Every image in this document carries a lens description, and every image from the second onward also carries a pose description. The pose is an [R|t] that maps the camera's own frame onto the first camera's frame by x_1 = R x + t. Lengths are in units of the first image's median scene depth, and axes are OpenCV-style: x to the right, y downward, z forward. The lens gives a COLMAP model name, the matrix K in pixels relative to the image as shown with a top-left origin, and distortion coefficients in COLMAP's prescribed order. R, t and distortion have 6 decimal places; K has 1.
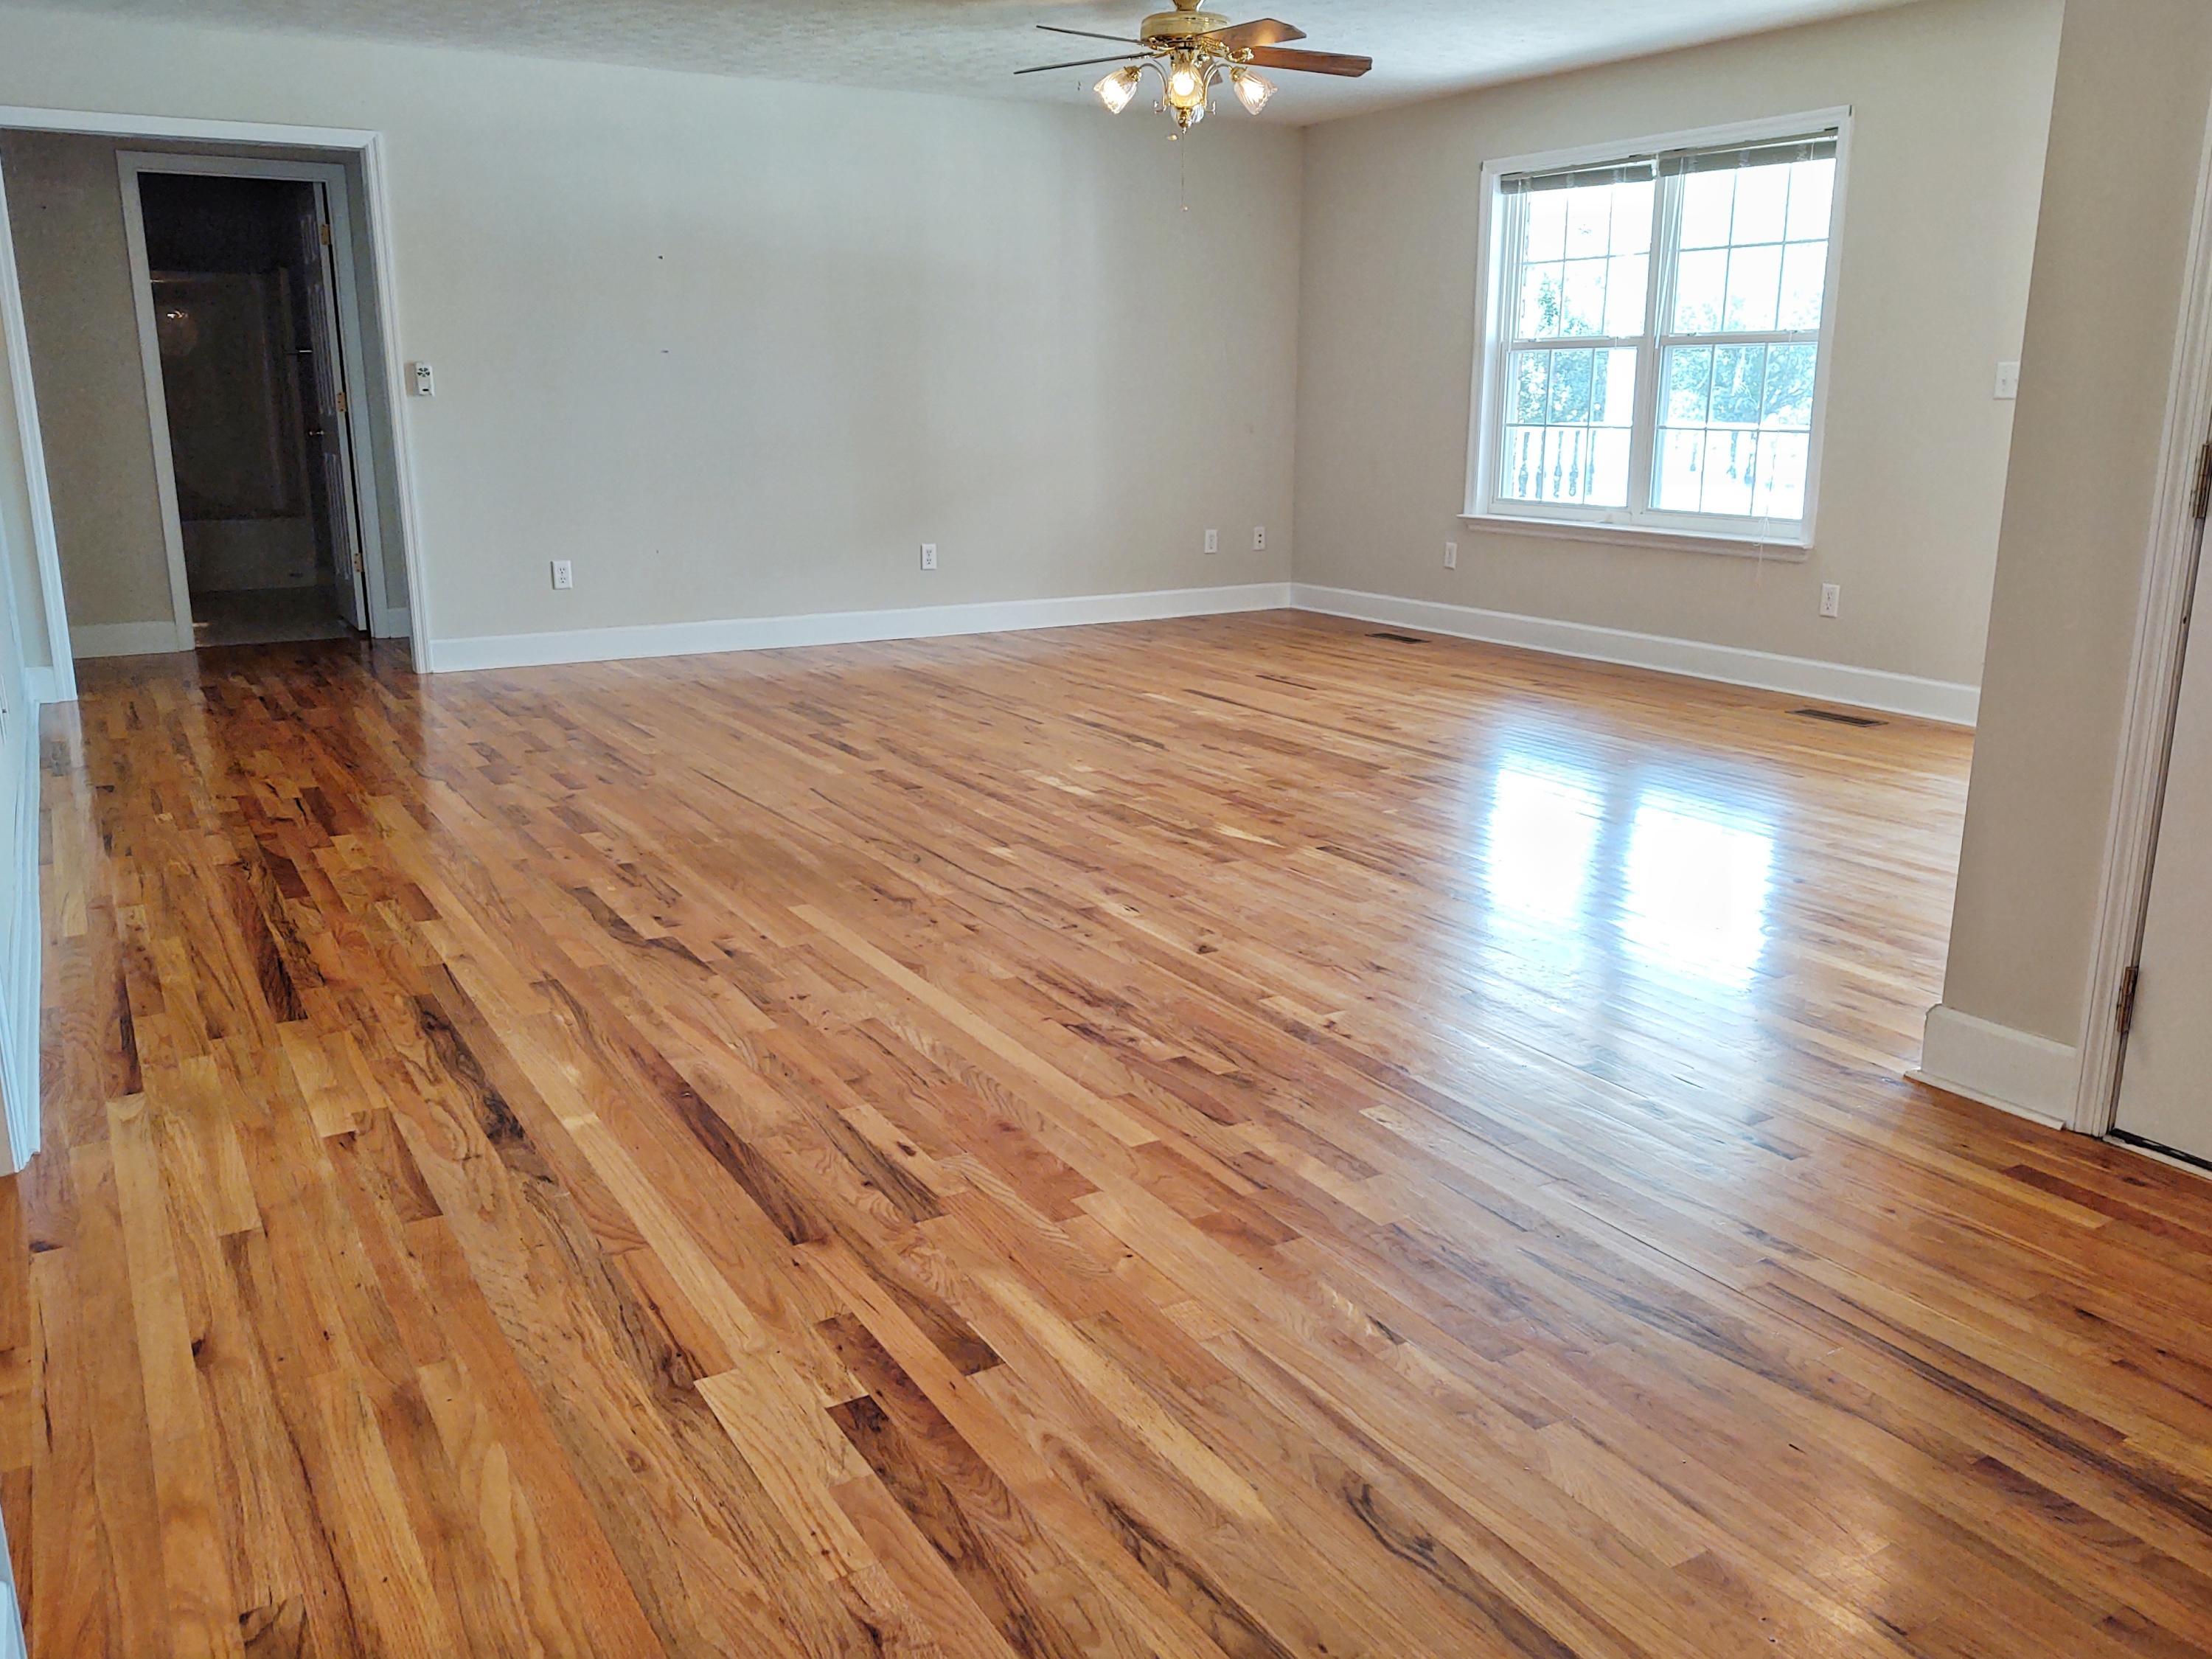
lens RADIAL K [[1696.0, 0, 1085.3], [0, 1696.0, 830.1], [0, 0, 1]] dist [0.057679, -0.098451]
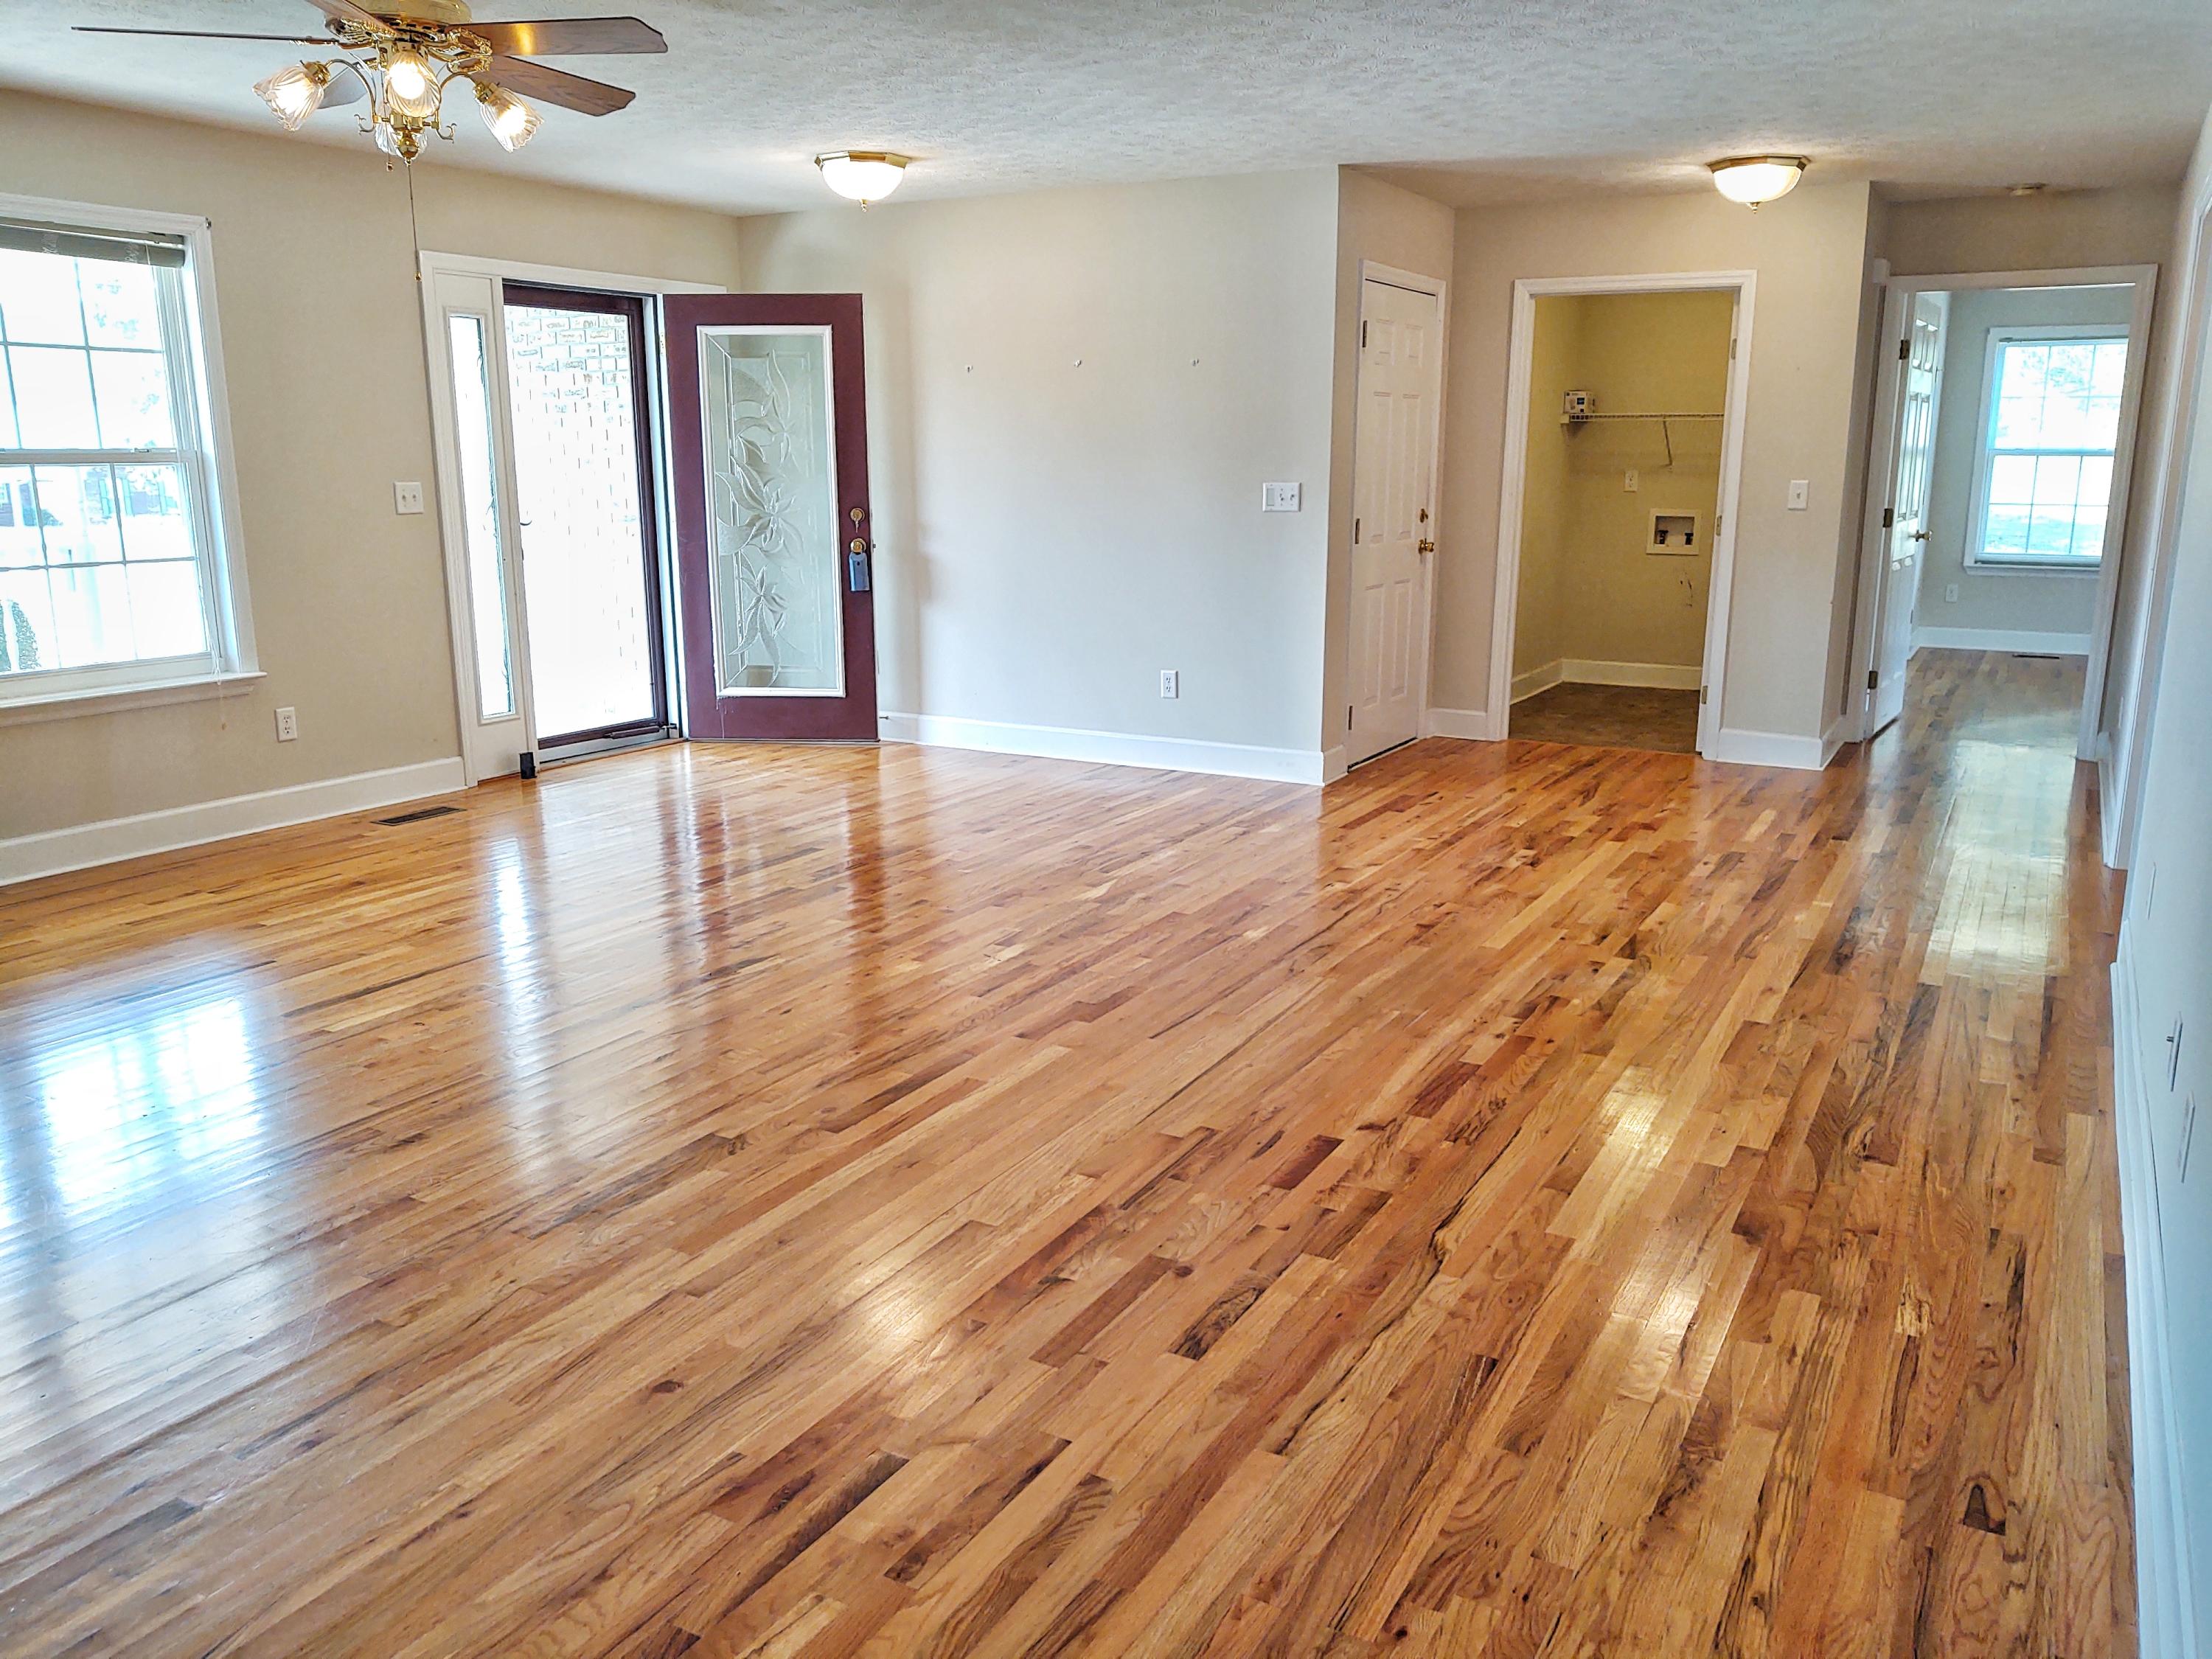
lens RADIAL K [[1677.2, 0, 1106.0], [0, 1677.2, 829.5], [0, 0, 1]] dist [0.005495, -0.004784]
pose [[-0.495038, -0.189799, 0.847888, -1.062825], [0.221159, 0.916184, 0.334210, -0.506626], [-0.840254, 0.352964, -0.411570, 1.749134]]
